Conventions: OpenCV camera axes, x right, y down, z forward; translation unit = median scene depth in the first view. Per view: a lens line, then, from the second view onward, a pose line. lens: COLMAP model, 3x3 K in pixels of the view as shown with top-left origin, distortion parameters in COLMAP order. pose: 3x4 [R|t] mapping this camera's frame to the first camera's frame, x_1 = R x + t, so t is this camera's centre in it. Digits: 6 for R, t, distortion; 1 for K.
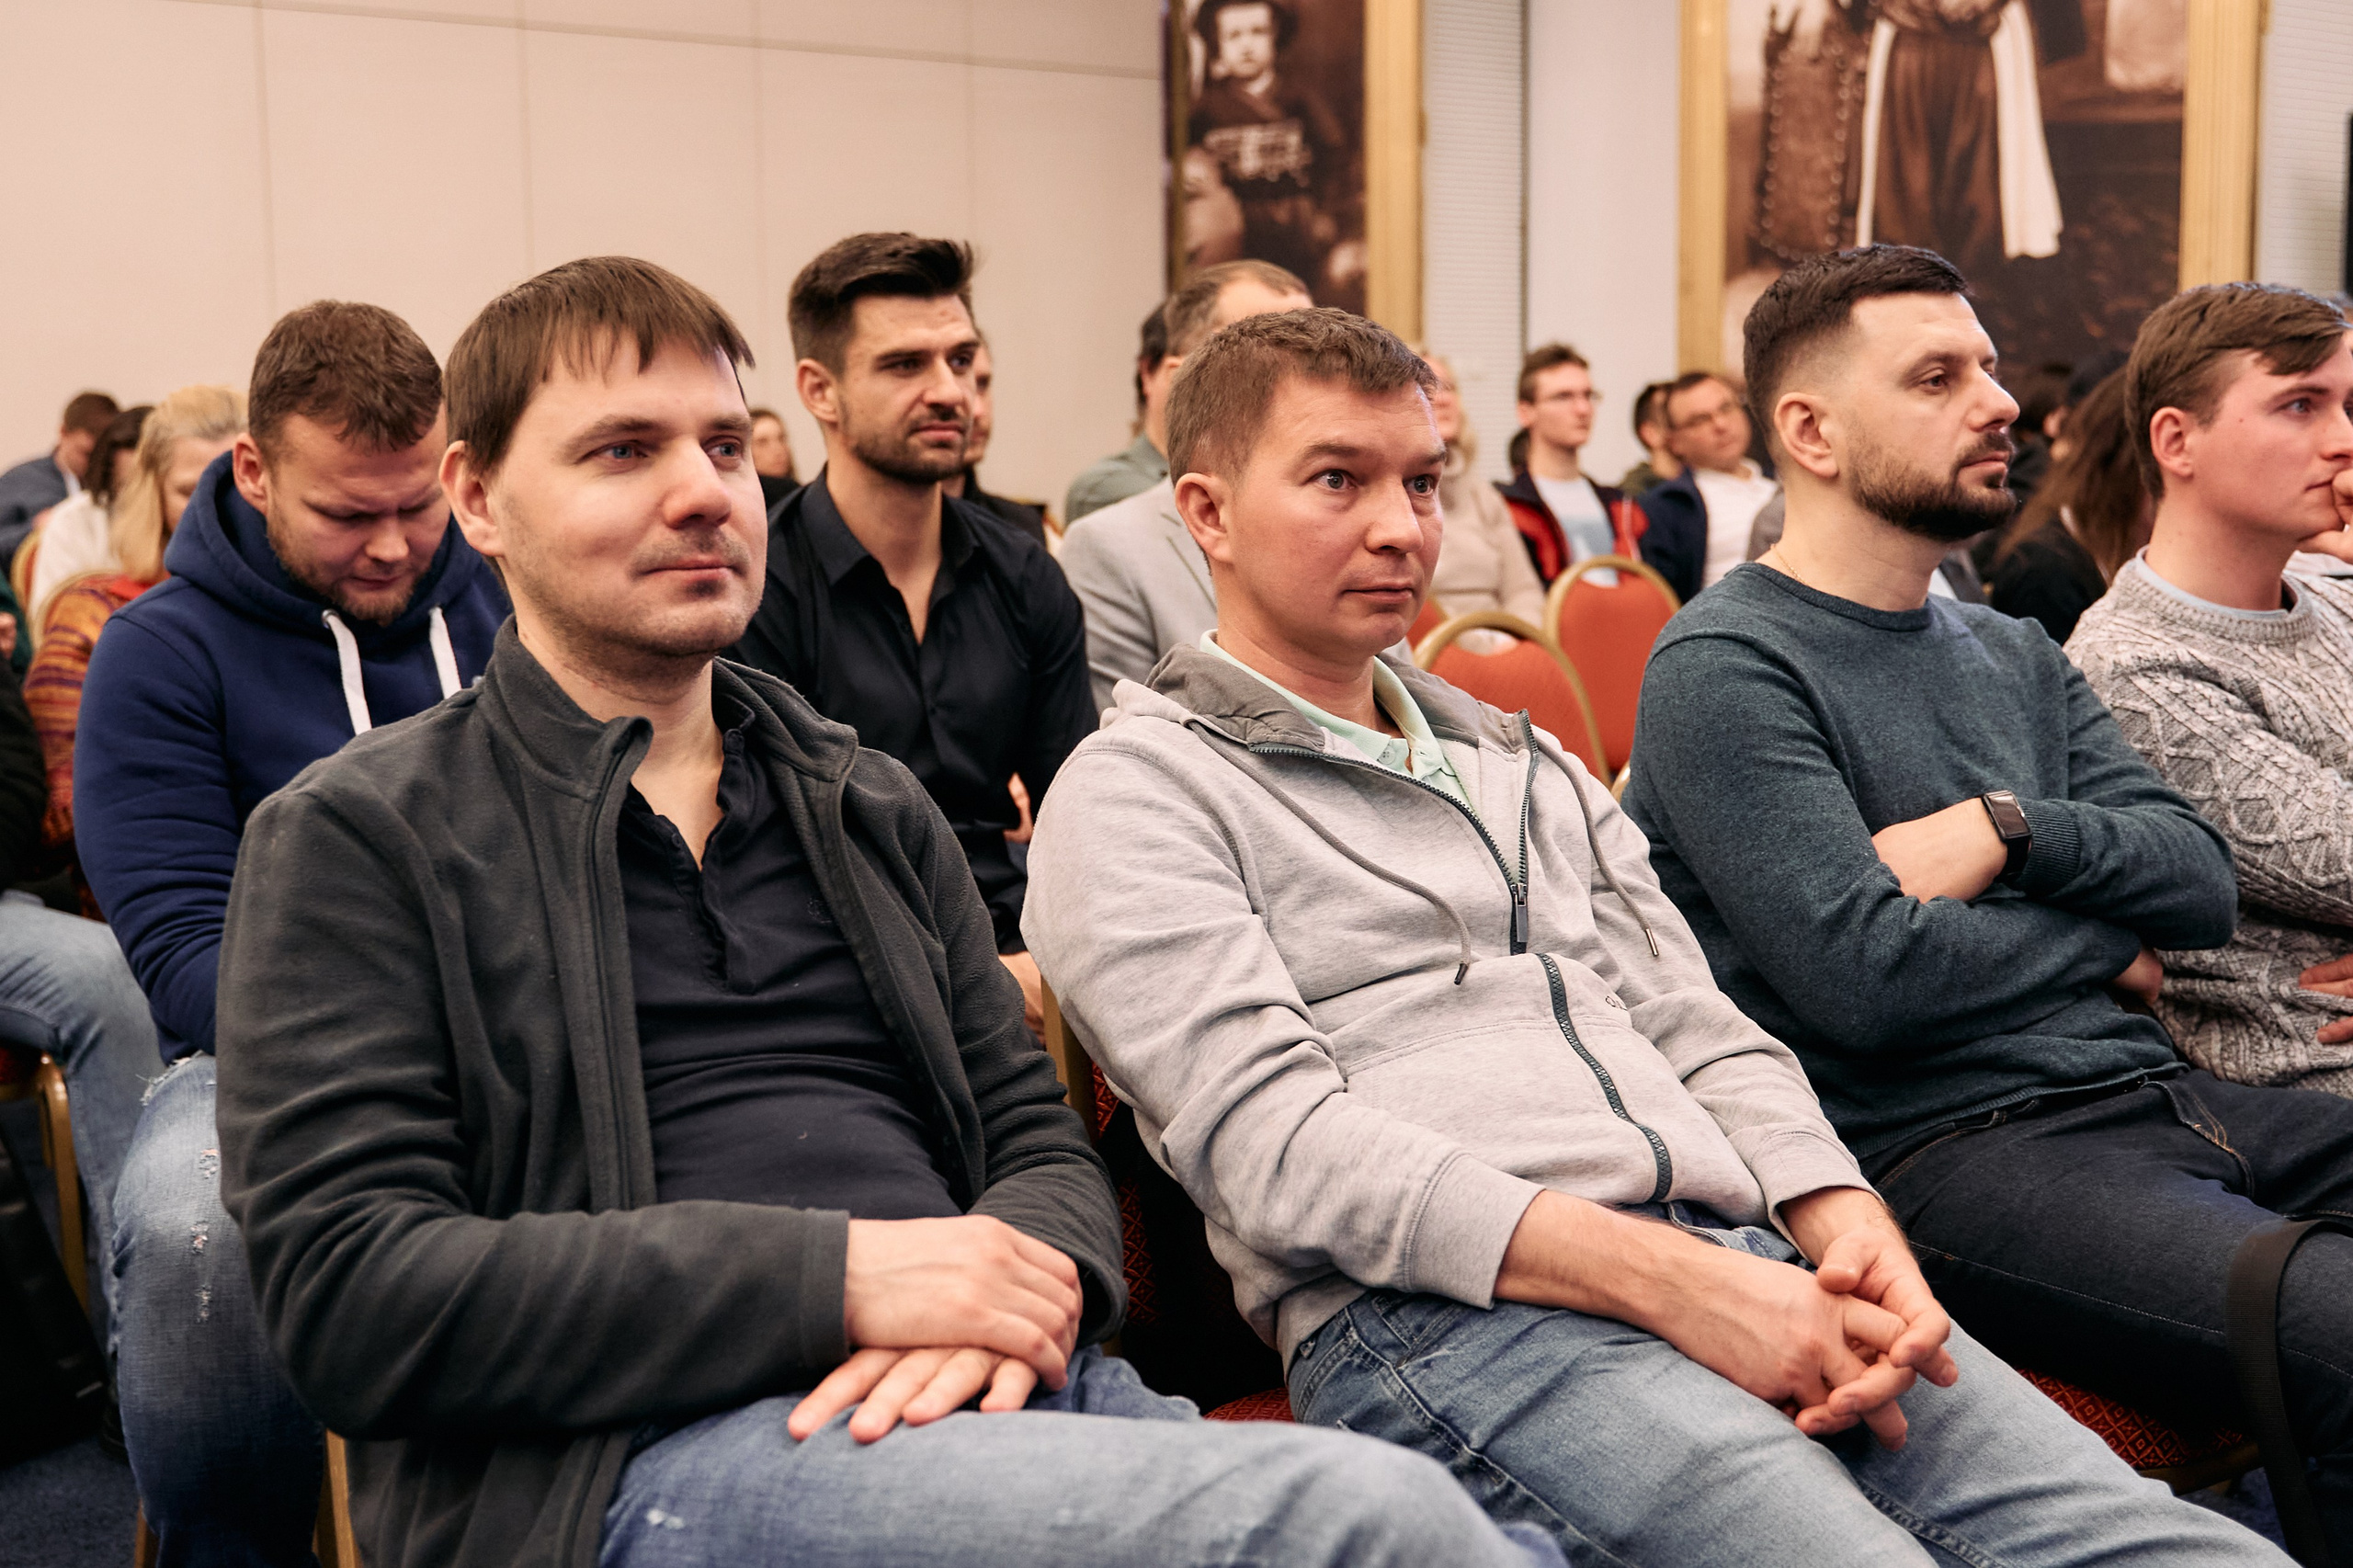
lens RADIAL K [[2947.4, 0, 1189.8], [0, 2947.4, 798.8], [0, 0, 1]] dist [-0.020868, 0.000000]
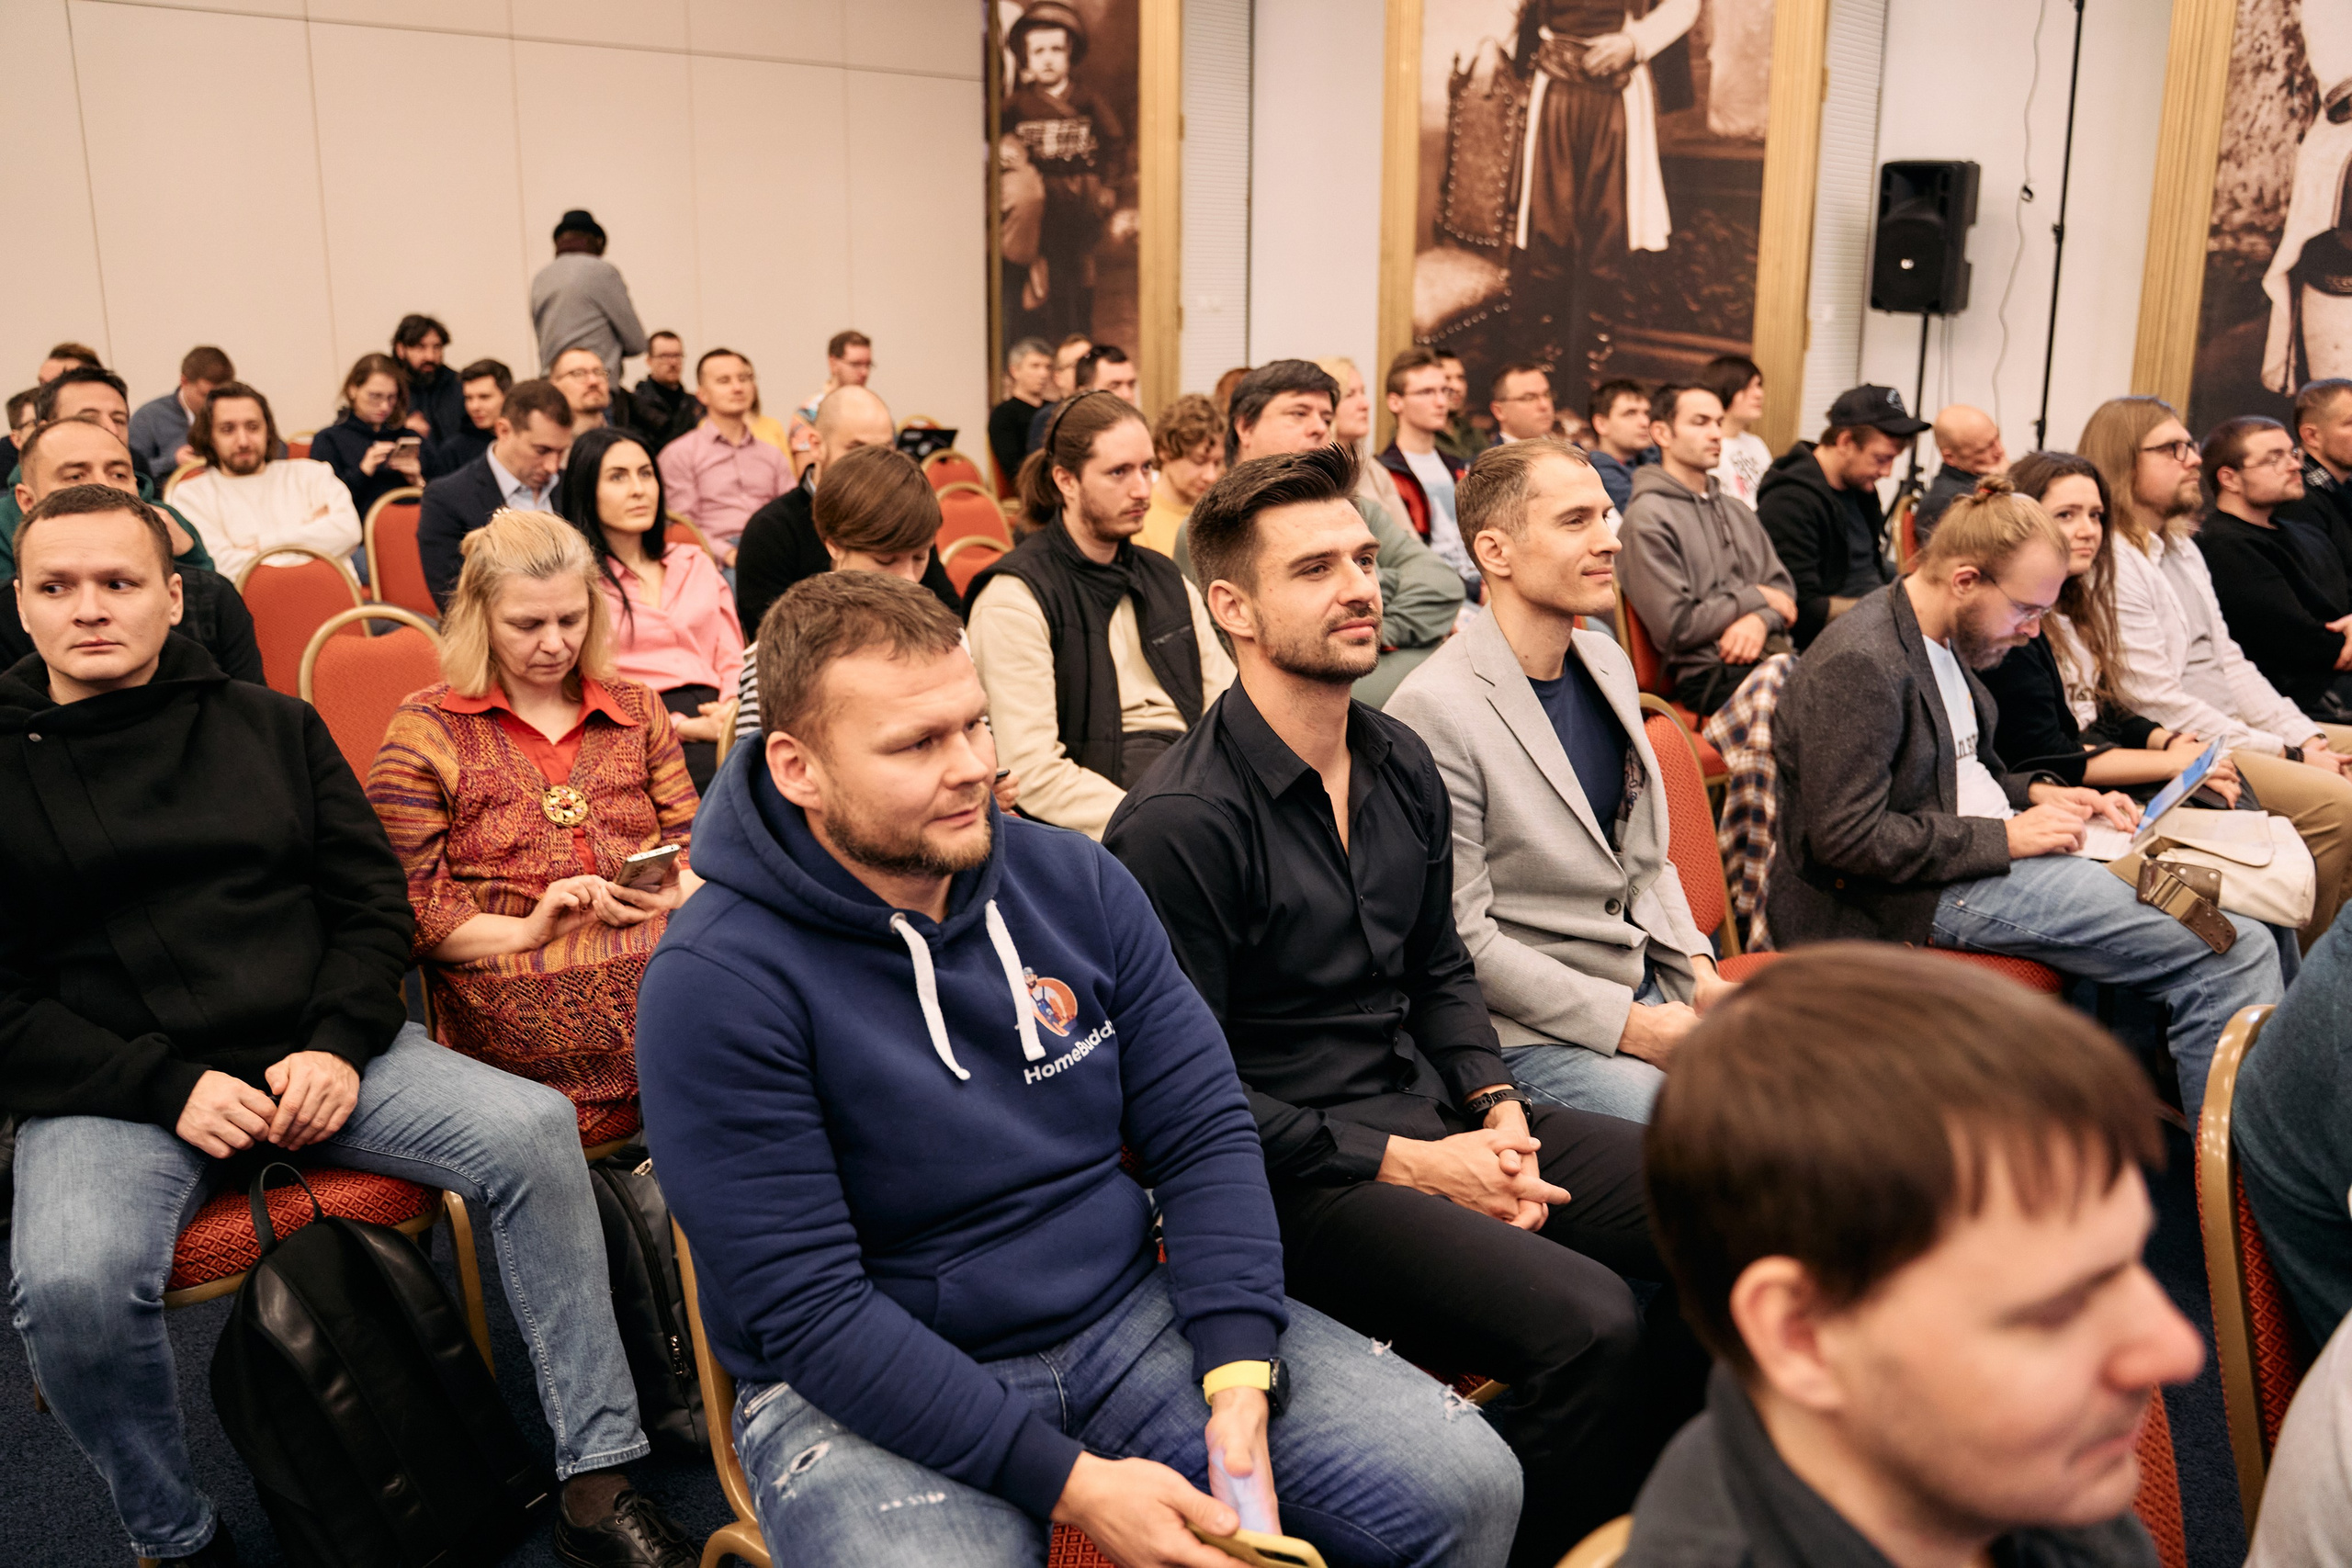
lens RADIAL K [[1948.9, 0, 1193.0], [0, 1948.9, 787.1], [0, 0, 1]] dist [-0.104869, 0.006370]
pose [[0.985404, -0.024545, 0.168452, -0.347342], [0.001489, 0.990756, 0.135649, -0.220318], [-0.170224, -0.133418, 0.976332, 0.430888]]
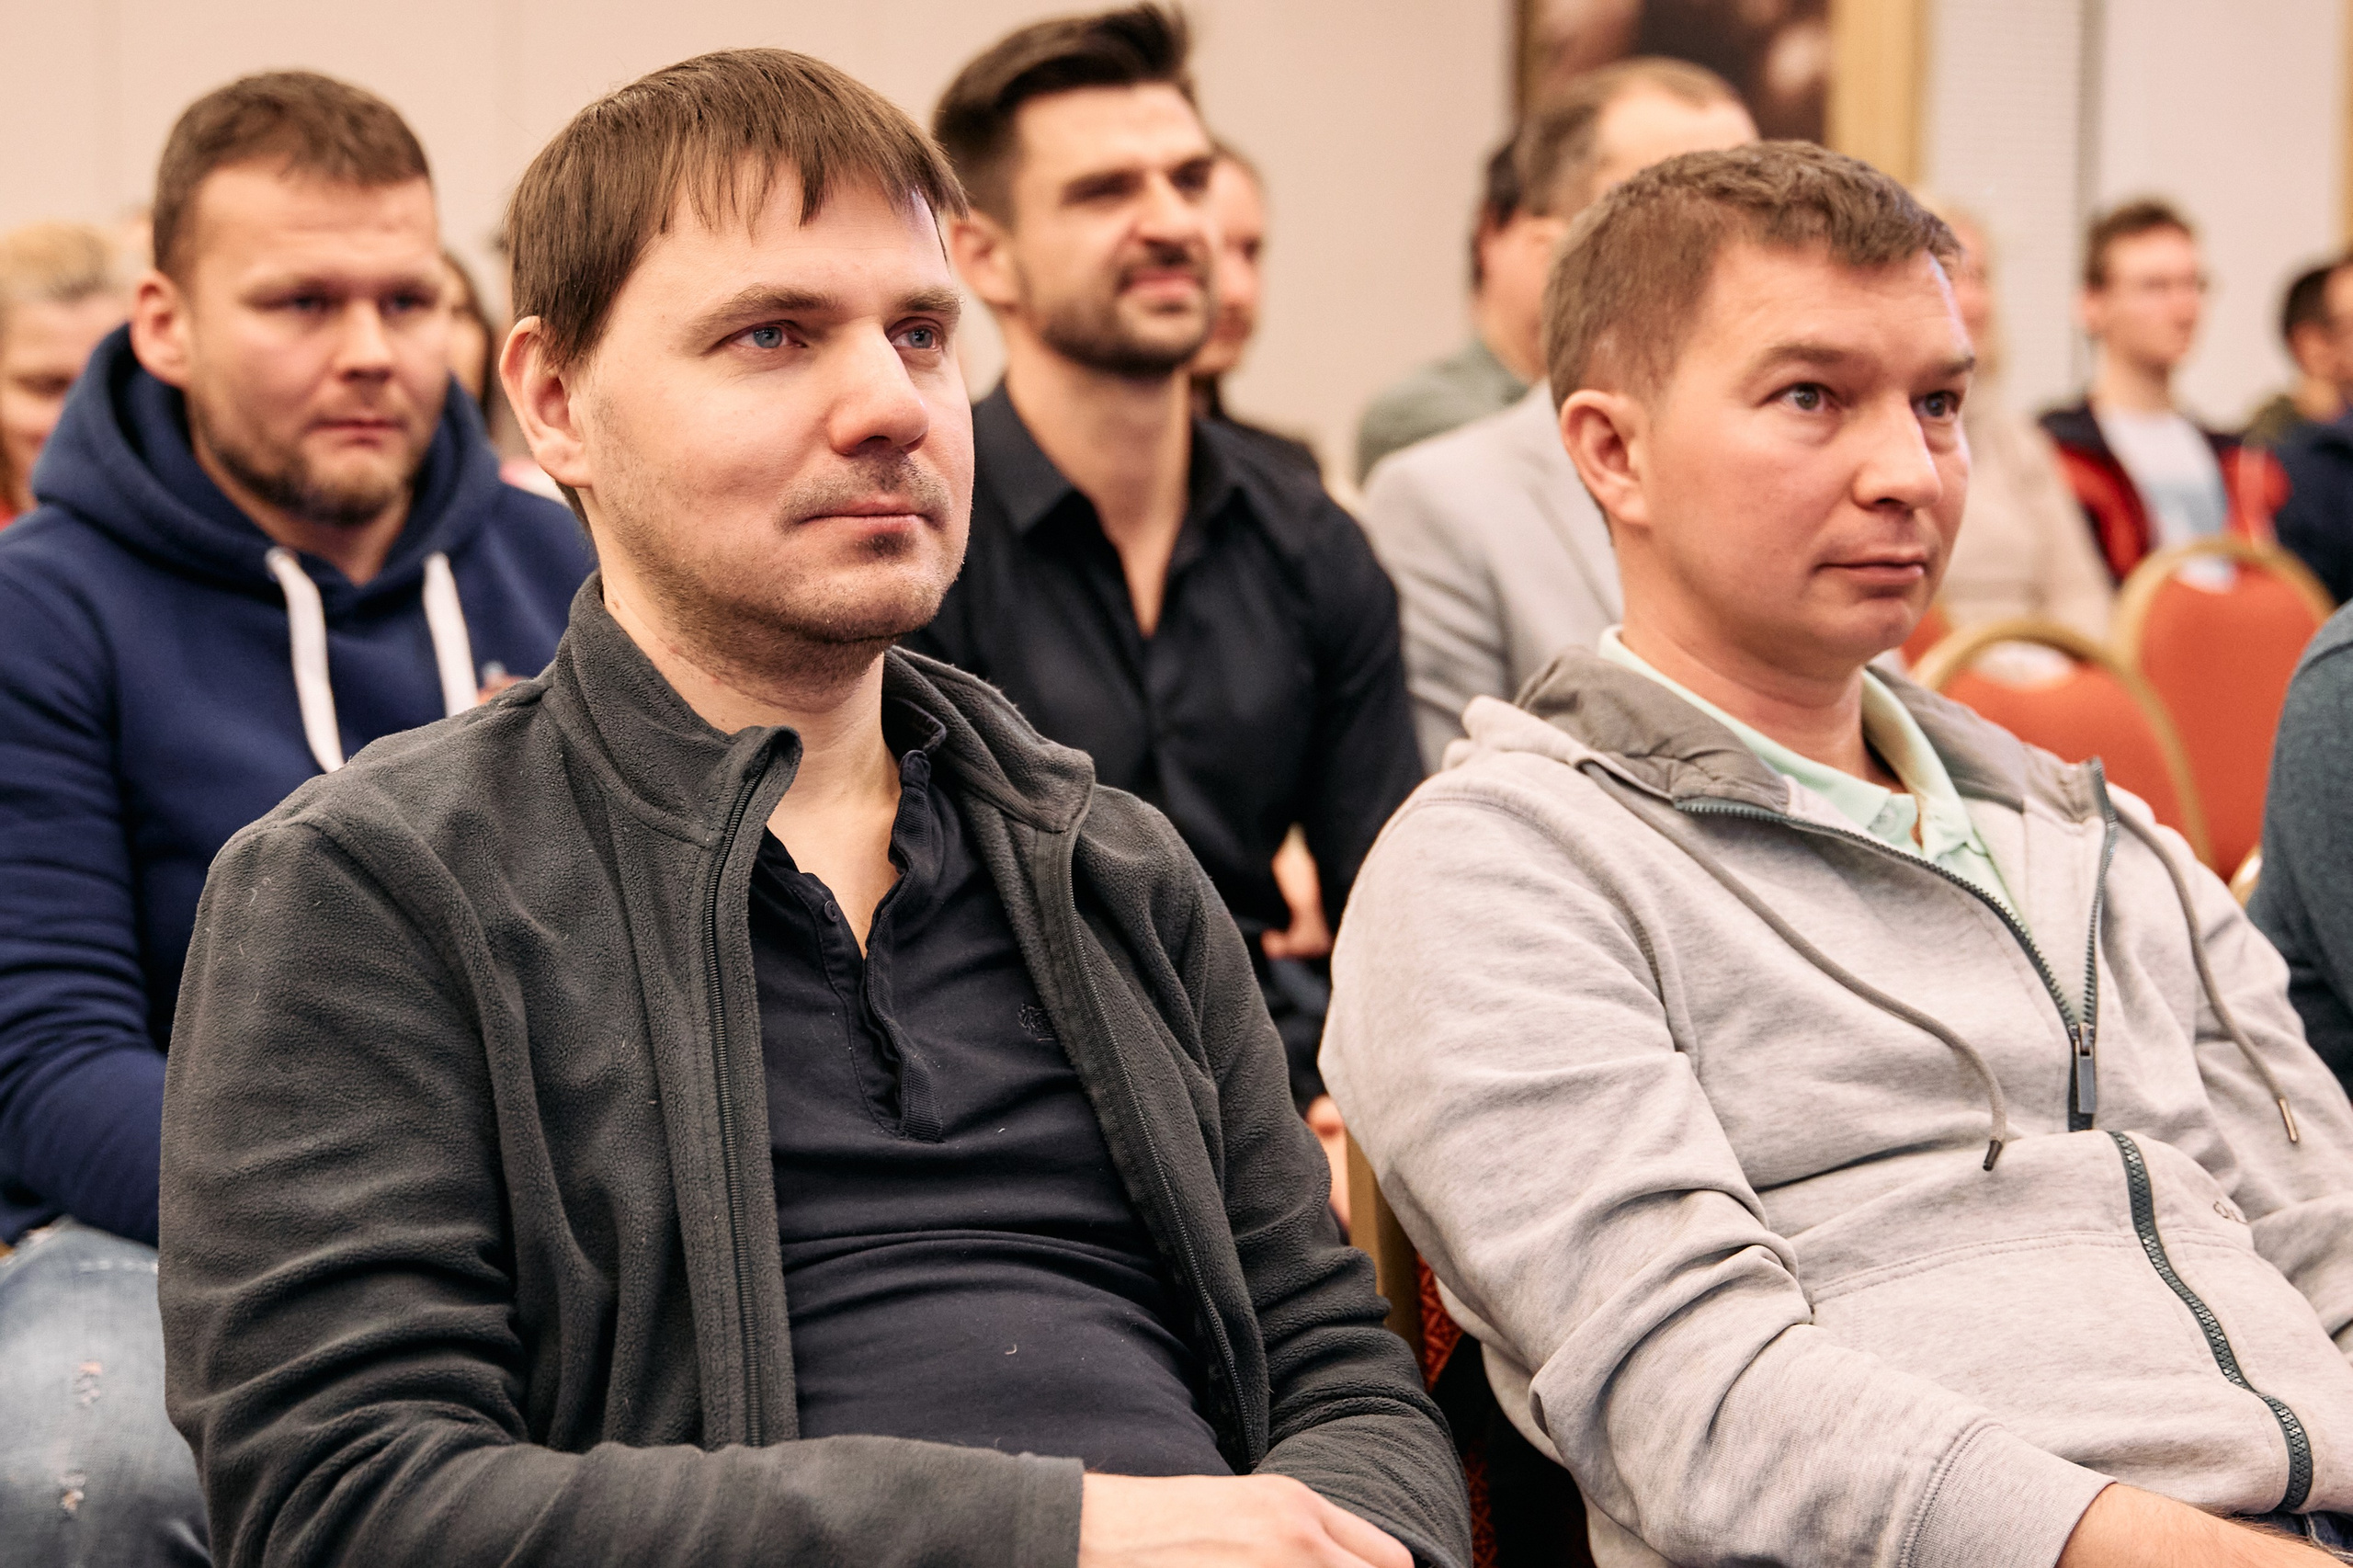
lens RADIAL K [[4788.8, 0, 1180.9], [0, 4788.8, 772.6], [0, 0, 1]] dist [0.069641, 0.000000]
pose [[0.997194, 0.028407, -0.069256, -0.015064], [-0.030471, 0.999117, -0.028925, 0.009467], [0.068373, 0.030954, 0.997180, -0.076668]]
